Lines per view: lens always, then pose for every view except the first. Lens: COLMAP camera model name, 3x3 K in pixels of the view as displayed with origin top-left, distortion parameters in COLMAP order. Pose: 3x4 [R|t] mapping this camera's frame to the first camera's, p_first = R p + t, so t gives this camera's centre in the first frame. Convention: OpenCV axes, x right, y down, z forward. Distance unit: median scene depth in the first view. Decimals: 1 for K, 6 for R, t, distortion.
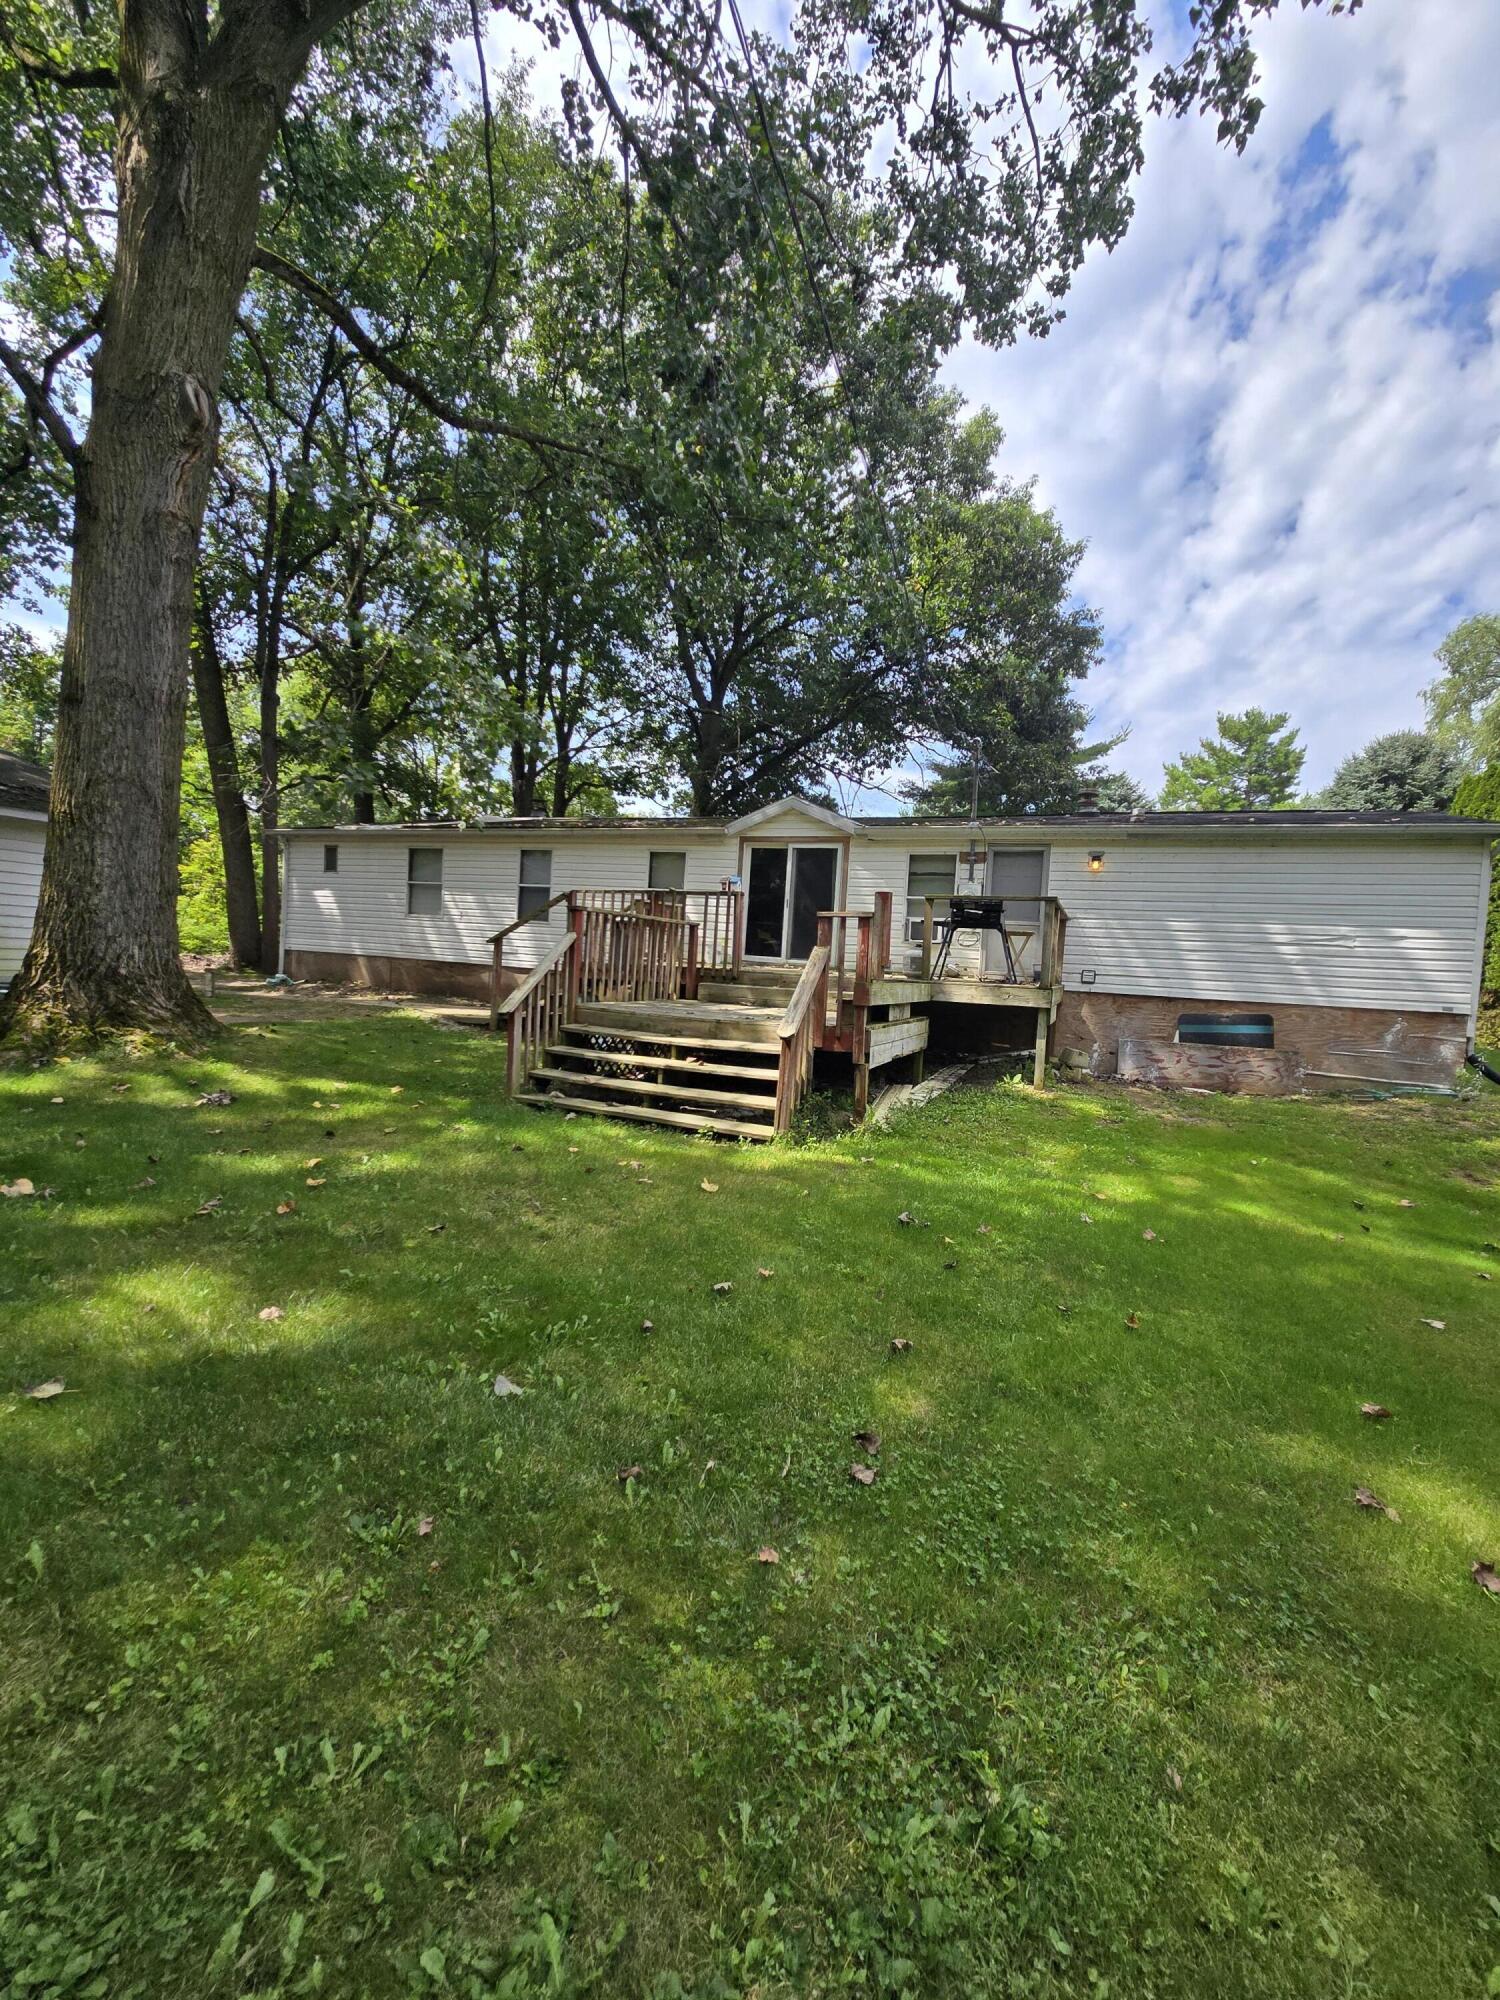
lens RADIAL K [[819.5, 0, 766.7], [0, 819.5, 993.3], [0, 0, 1]] dist [0.001893, 0.000308]
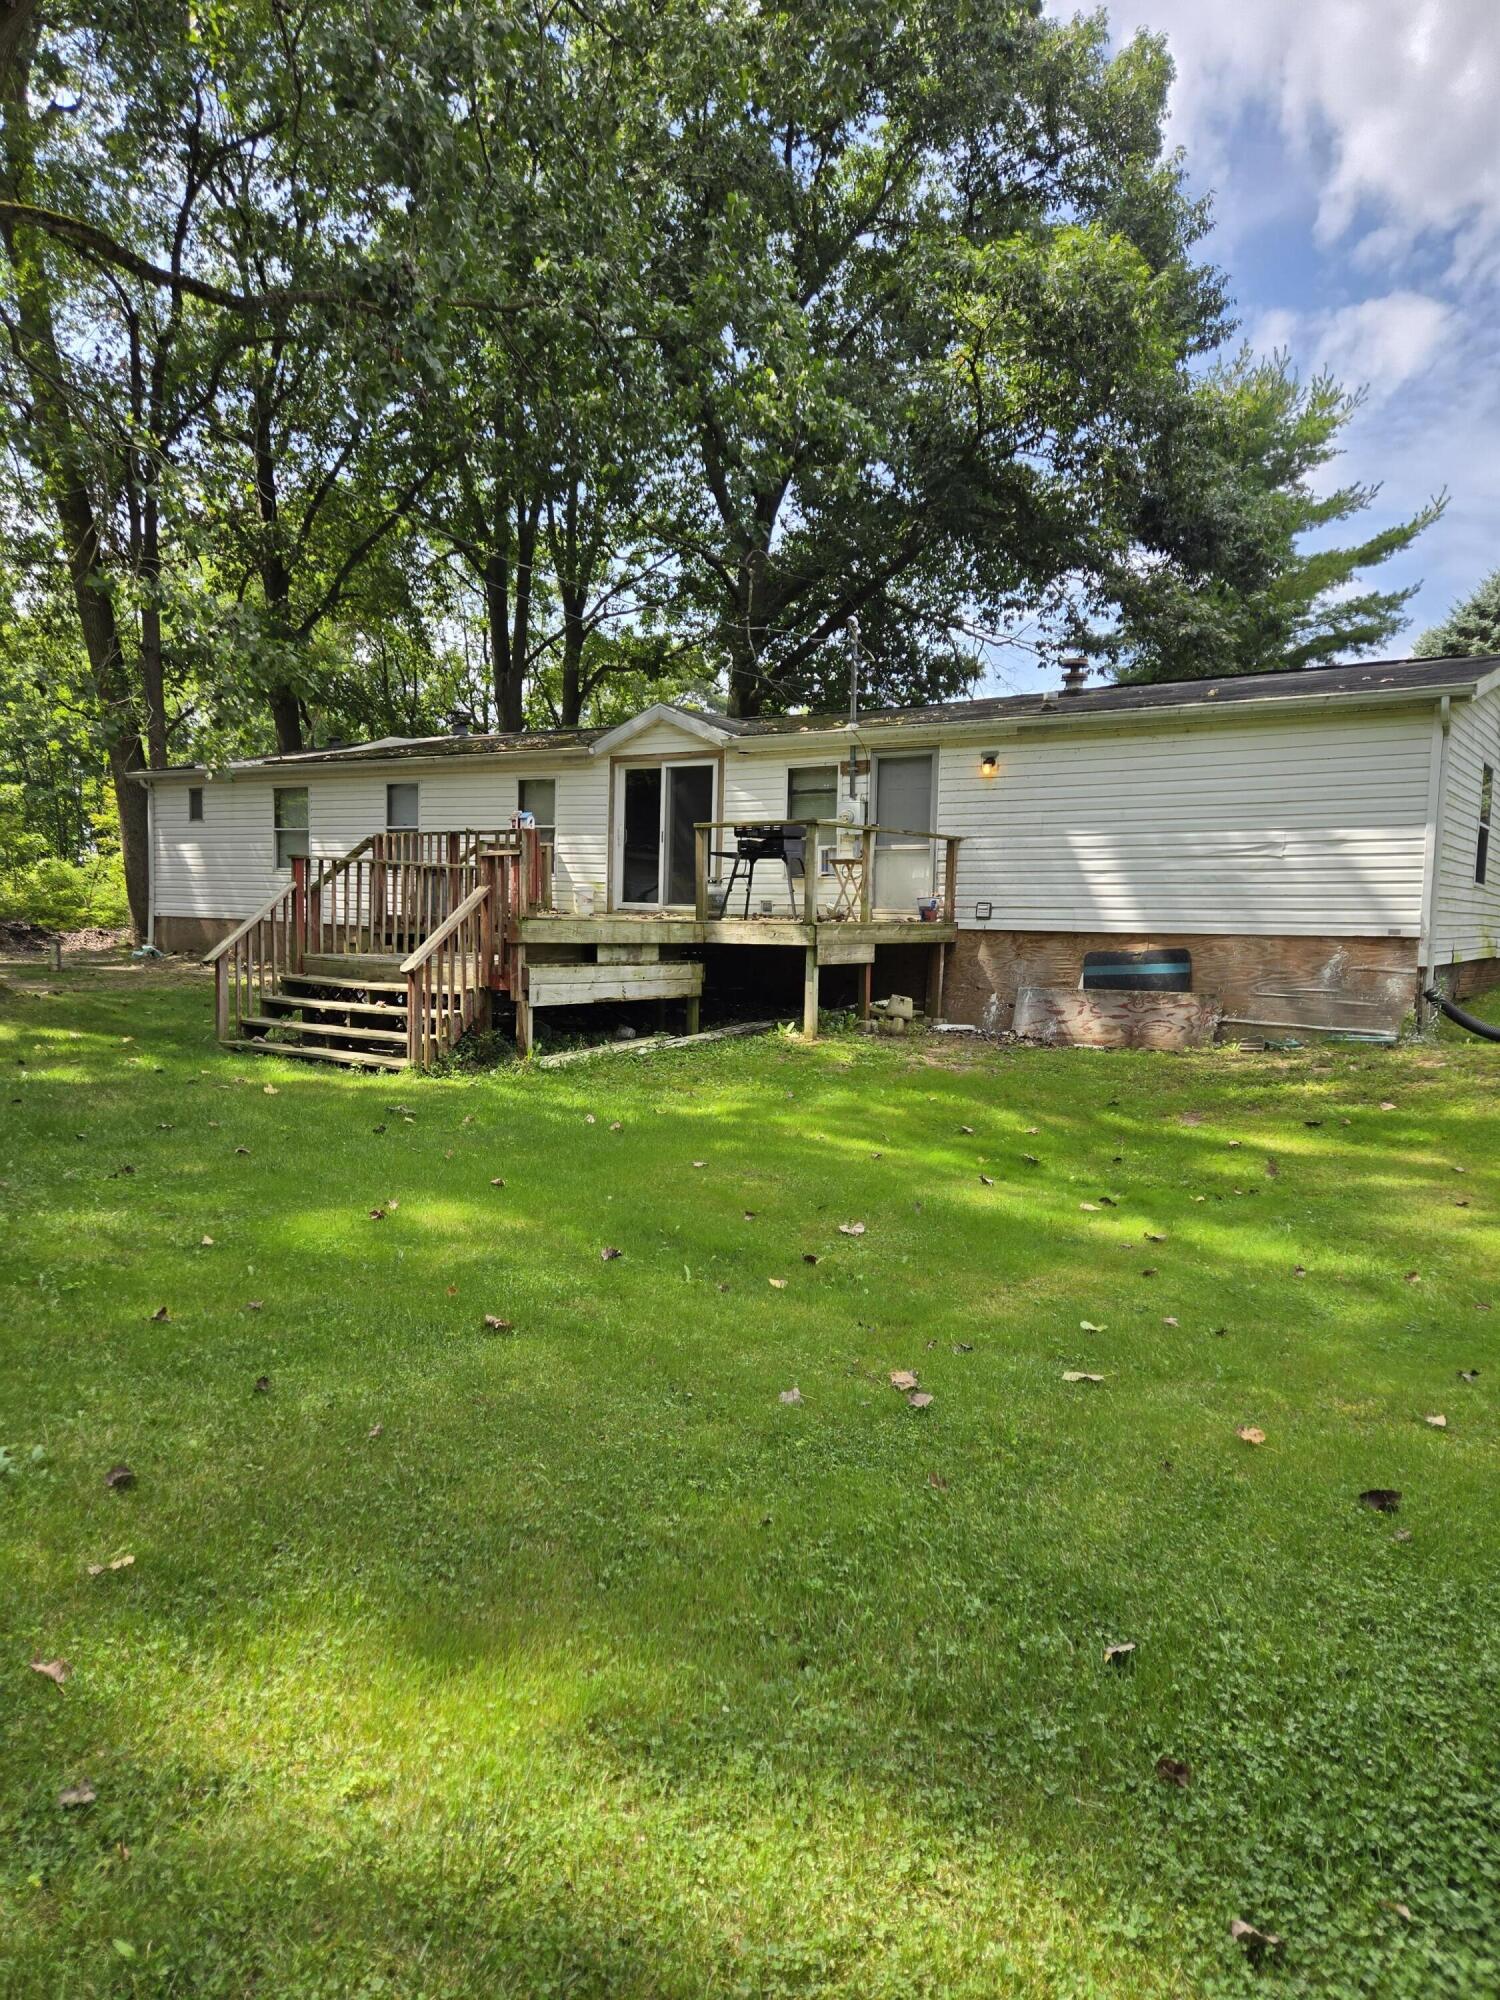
lens RADIAL K [[1343.8, 0, 738.1], [0, 1343.8, 1008.5], [0, 0, 1]] dist [0.089373, -0.072064]
pose [[0.974150, -0.022026, -0.224824, 0.477359], [0.027572, 0.999387, 0.021554, 0.042421], [0.224211, -0.027196, 0.974161, -0.354634]]
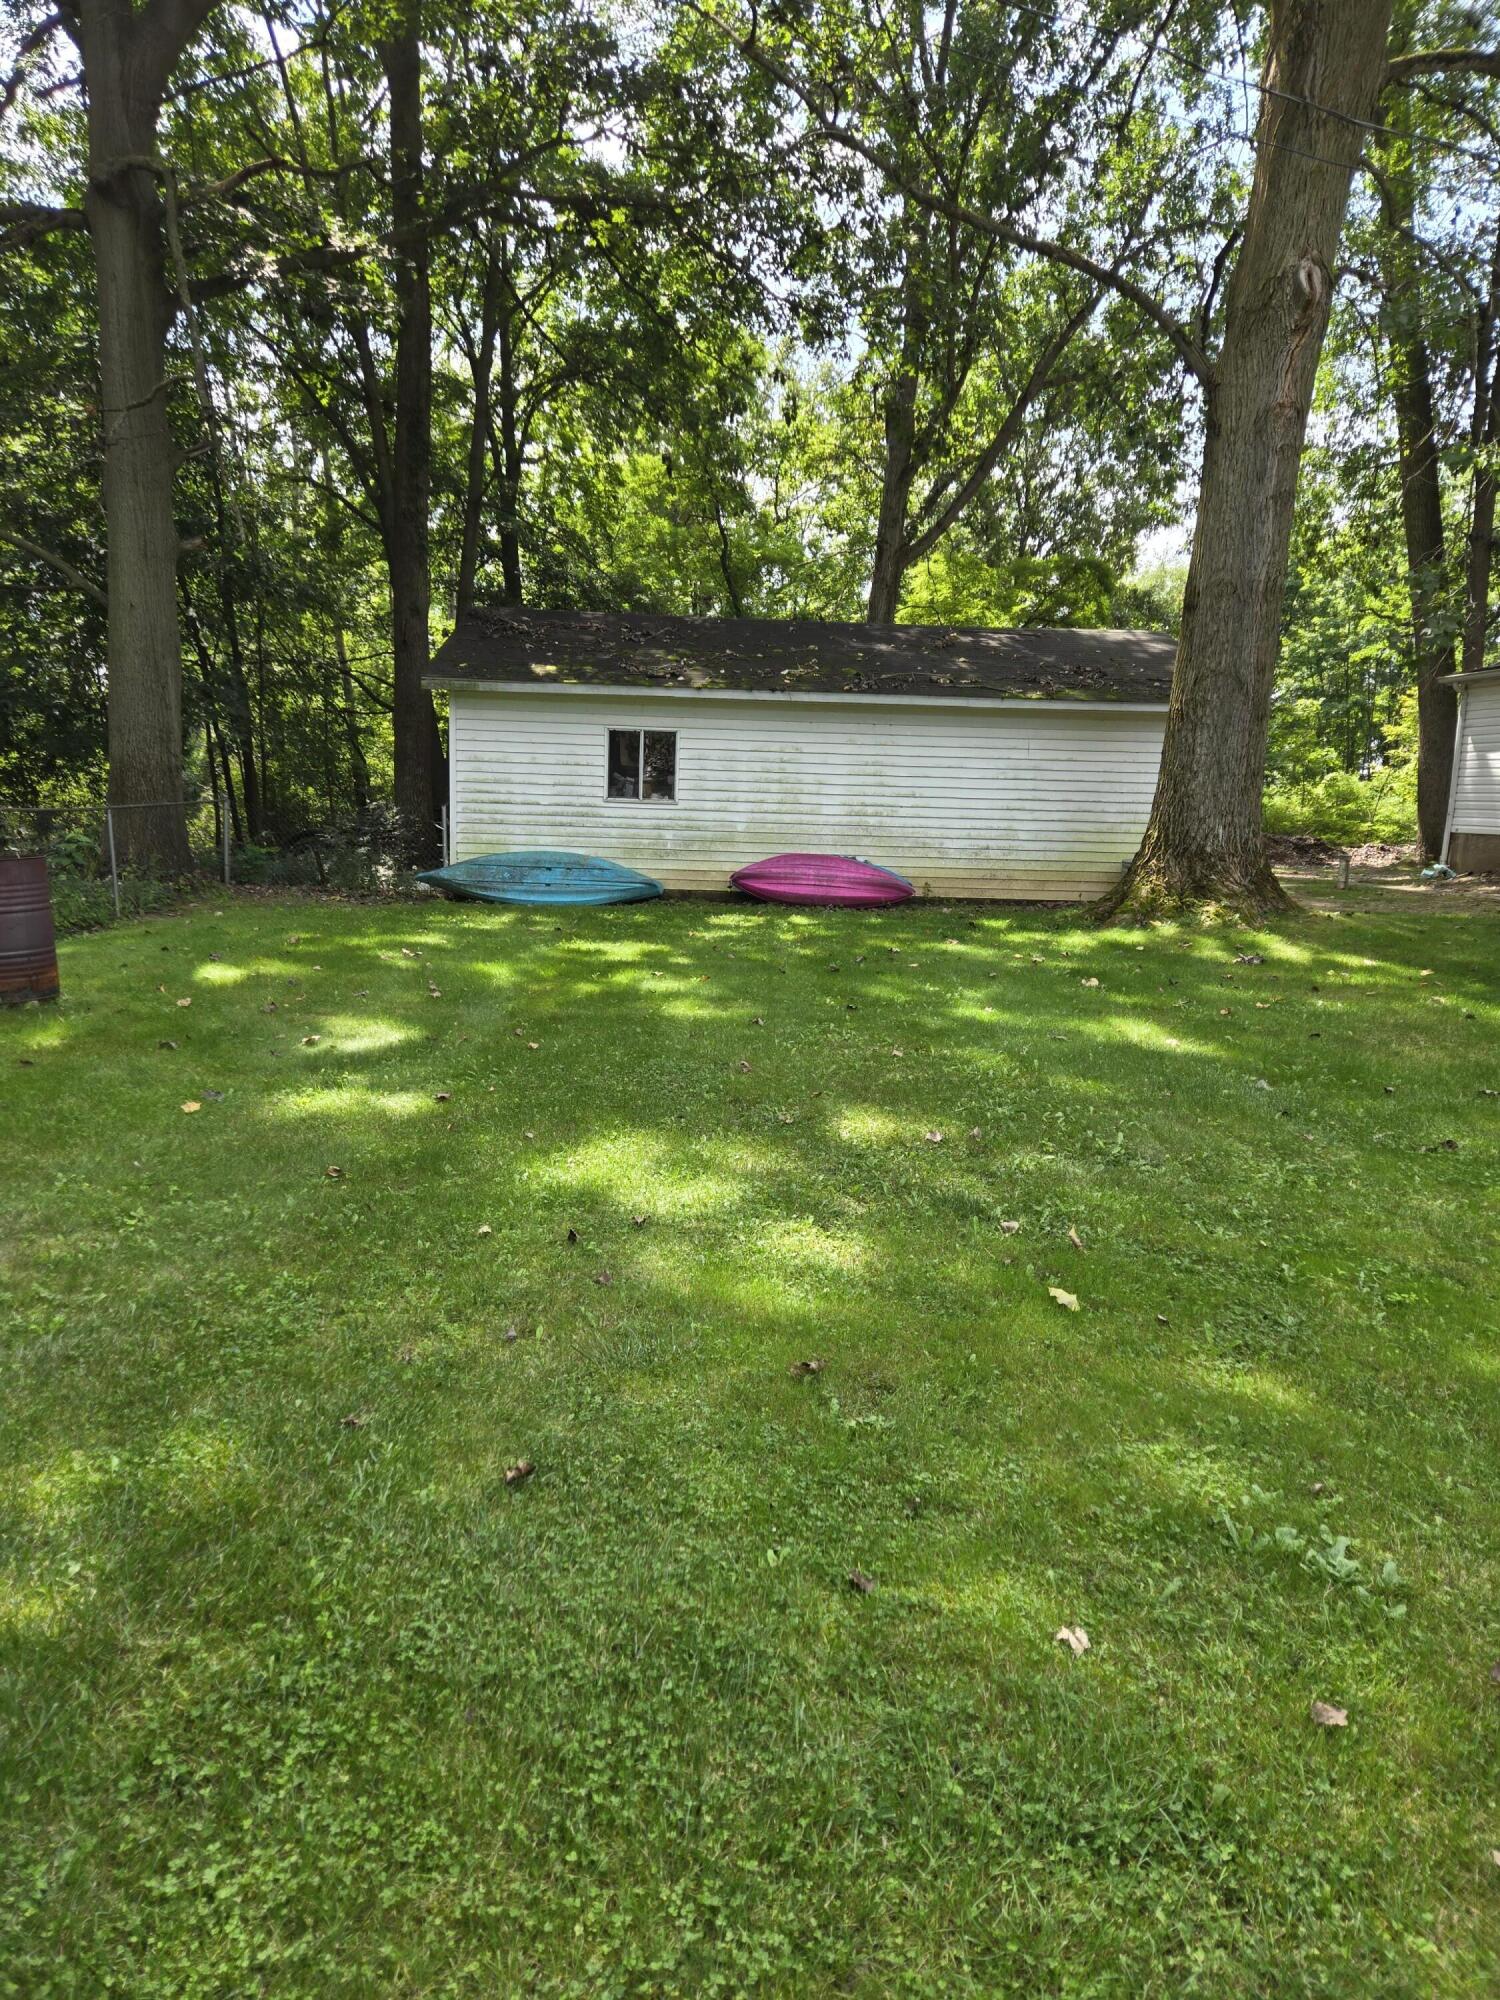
lens RADIAL K [[1343.8, 0, 750.2], [0, 1343.8, 994.4], [0, 0, 1]] dist [0.089373, -0.072064]
pose [[0.467943, 0.084980, -0.879664, 0.388201], [-0.035436, 0.996370, 0.077404, 0.033144], [0.883048, -0.005049, 0.469256, -0.287727]]
